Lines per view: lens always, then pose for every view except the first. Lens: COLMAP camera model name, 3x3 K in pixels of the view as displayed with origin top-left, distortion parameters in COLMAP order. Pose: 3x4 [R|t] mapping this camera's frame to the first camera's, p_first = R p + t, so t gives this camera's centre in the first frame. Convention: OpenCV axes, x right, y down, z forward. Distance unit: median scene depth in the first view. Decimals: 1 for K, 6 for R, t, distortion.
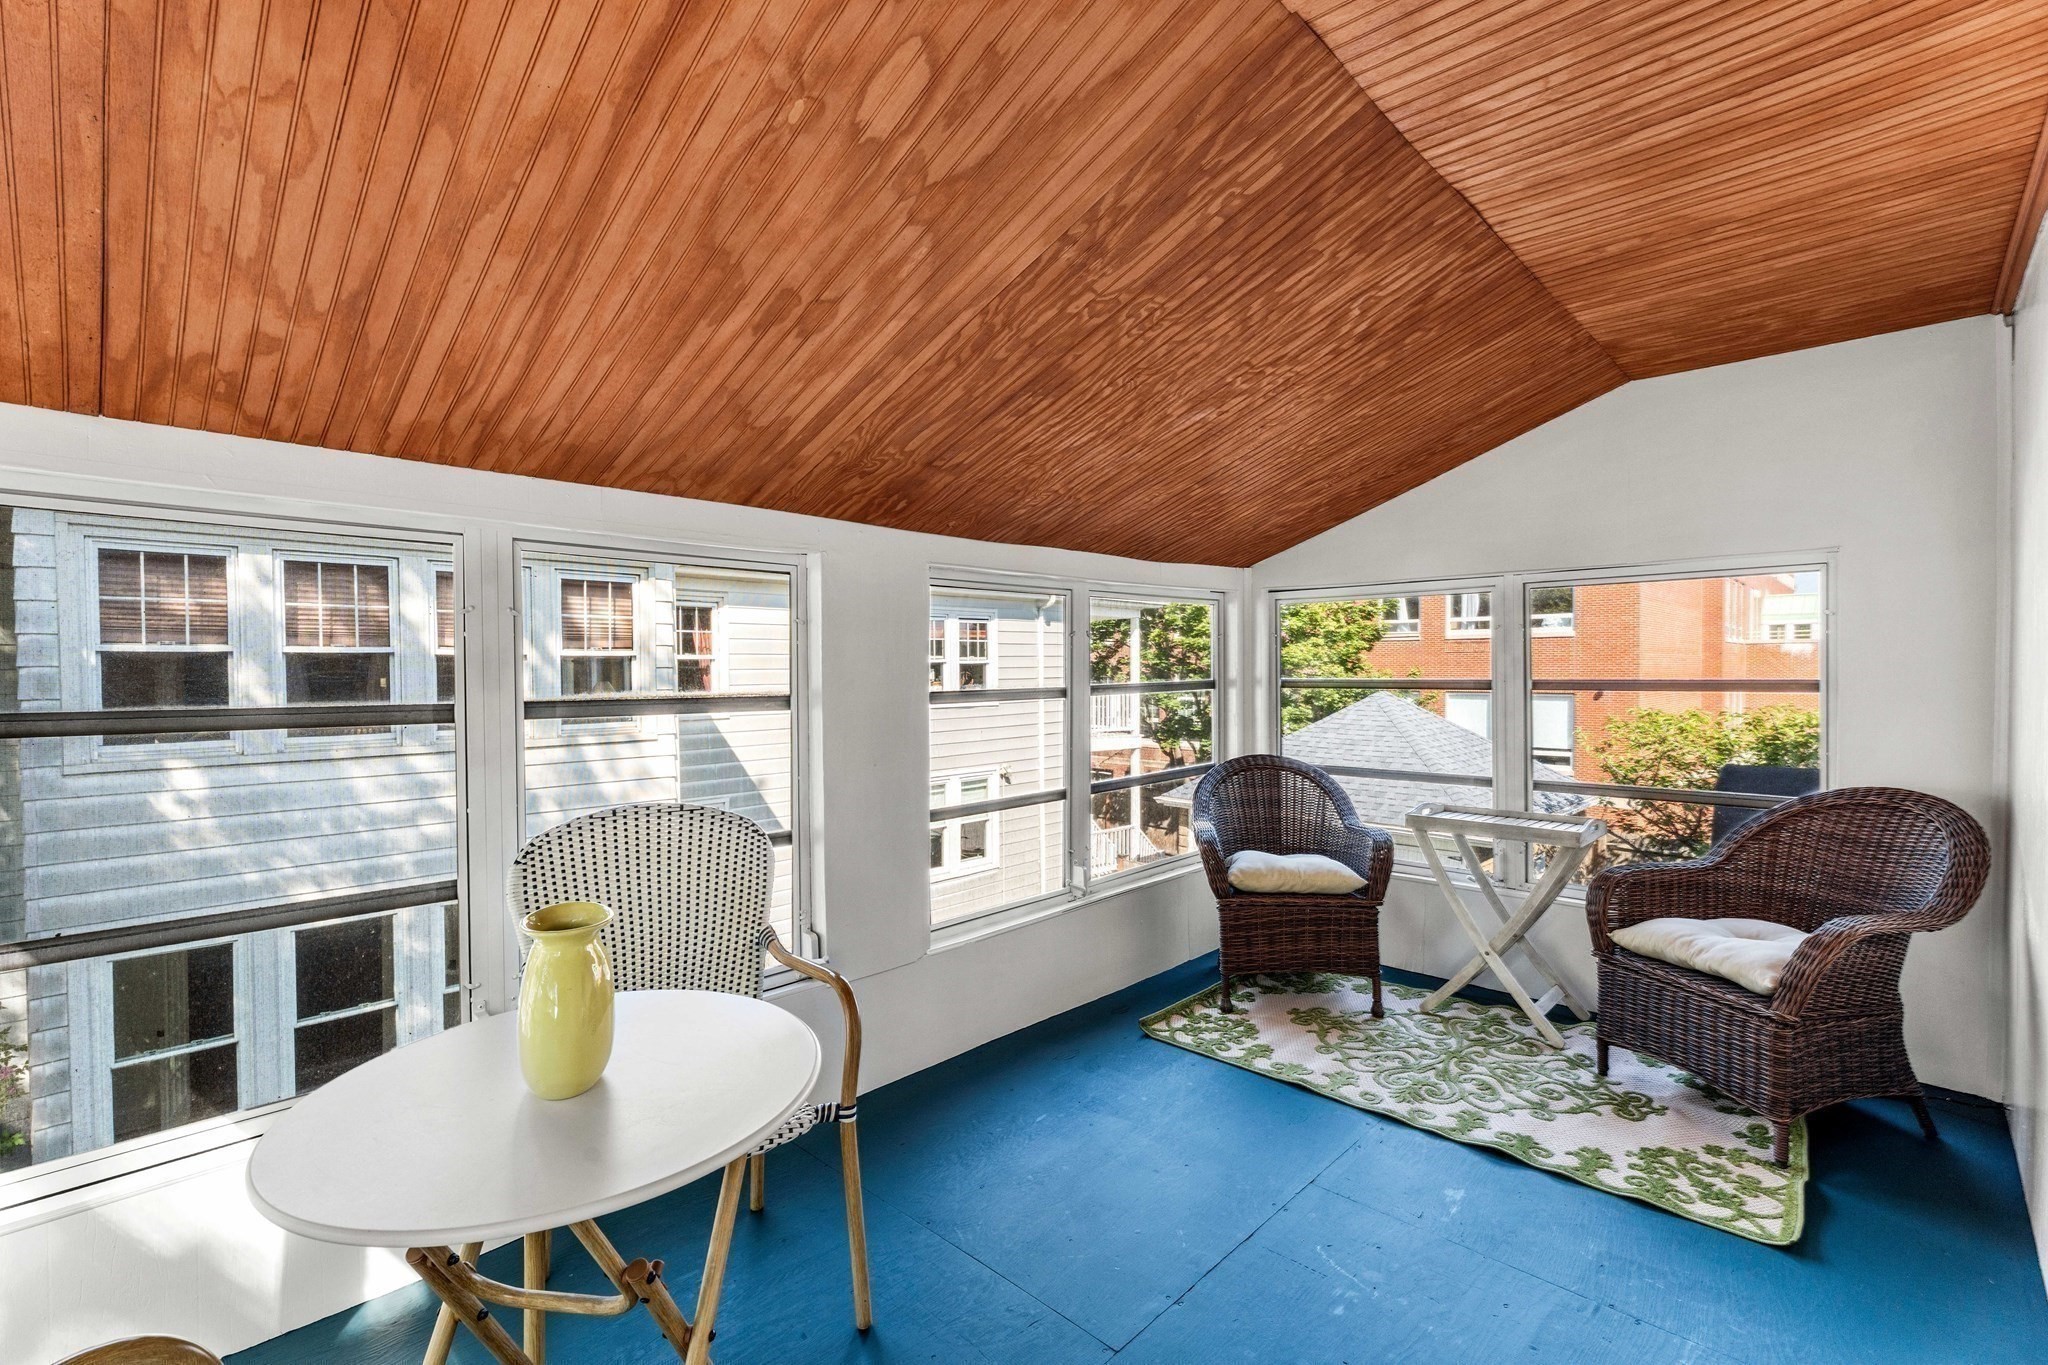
lens RADIAL K [[899.5, 0, 1018.9], [0, 899.5, 671.1], [0, 0, 1]] dist [-0.003097, 0.001016]
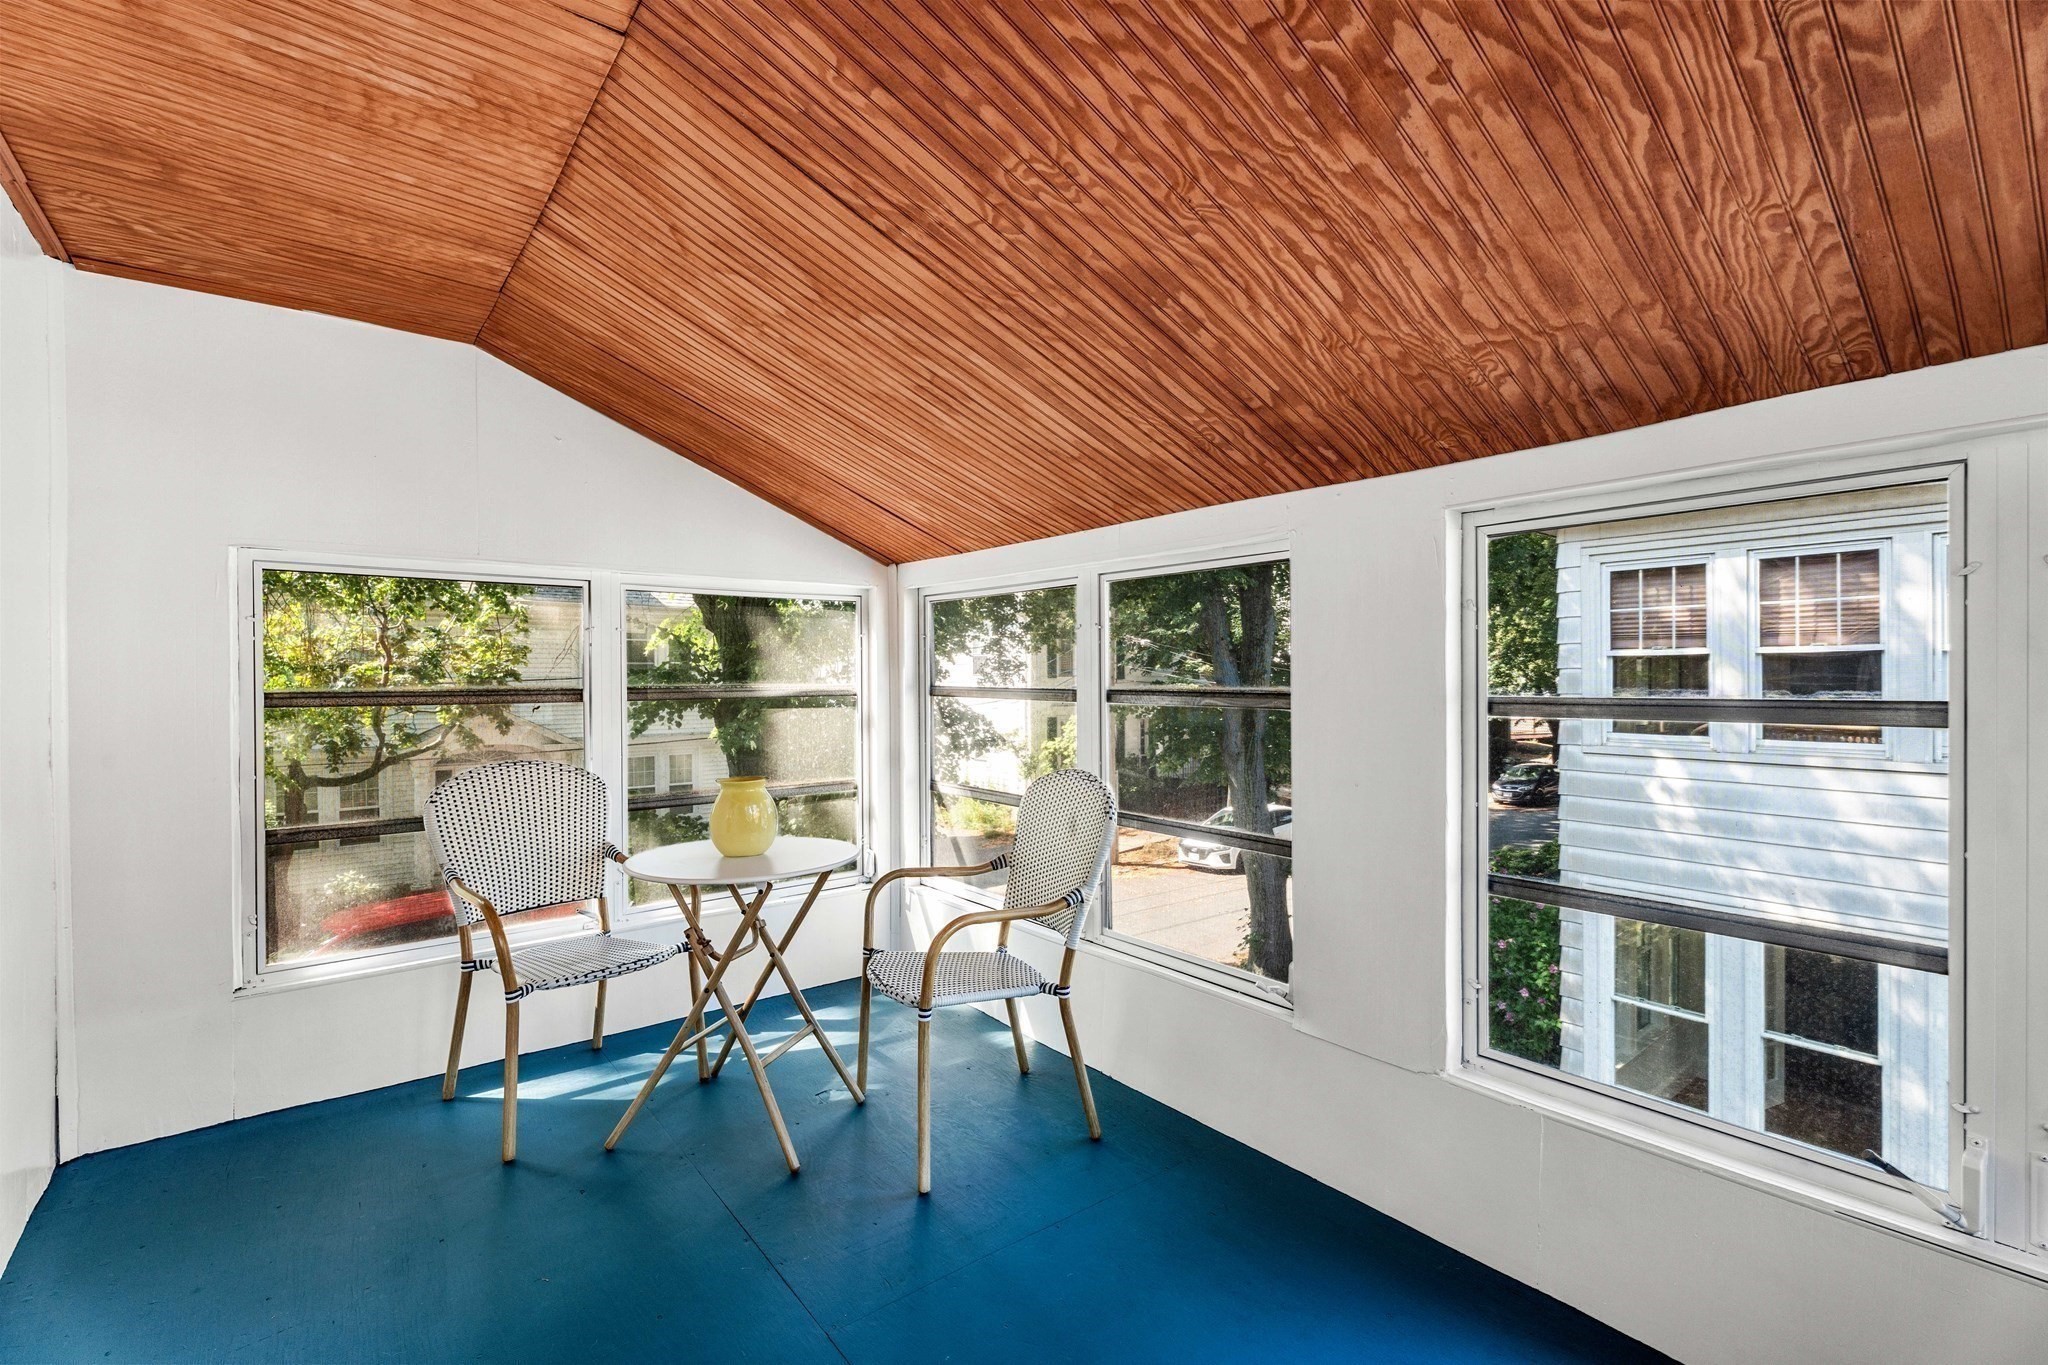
lens RADIAL K [[899.5, 0, 1019.1], [0, 899.5, 687.9], [0, 0, 1]] dist [-0.003097, 0.001016]
pose [[-0.131532, 0.018702, -0.991136, 0.266471], [-0.003410, 0.999808, 0.019318, 0.001446], [0.991306, 0.005920, -0.131443, 0.328557]]
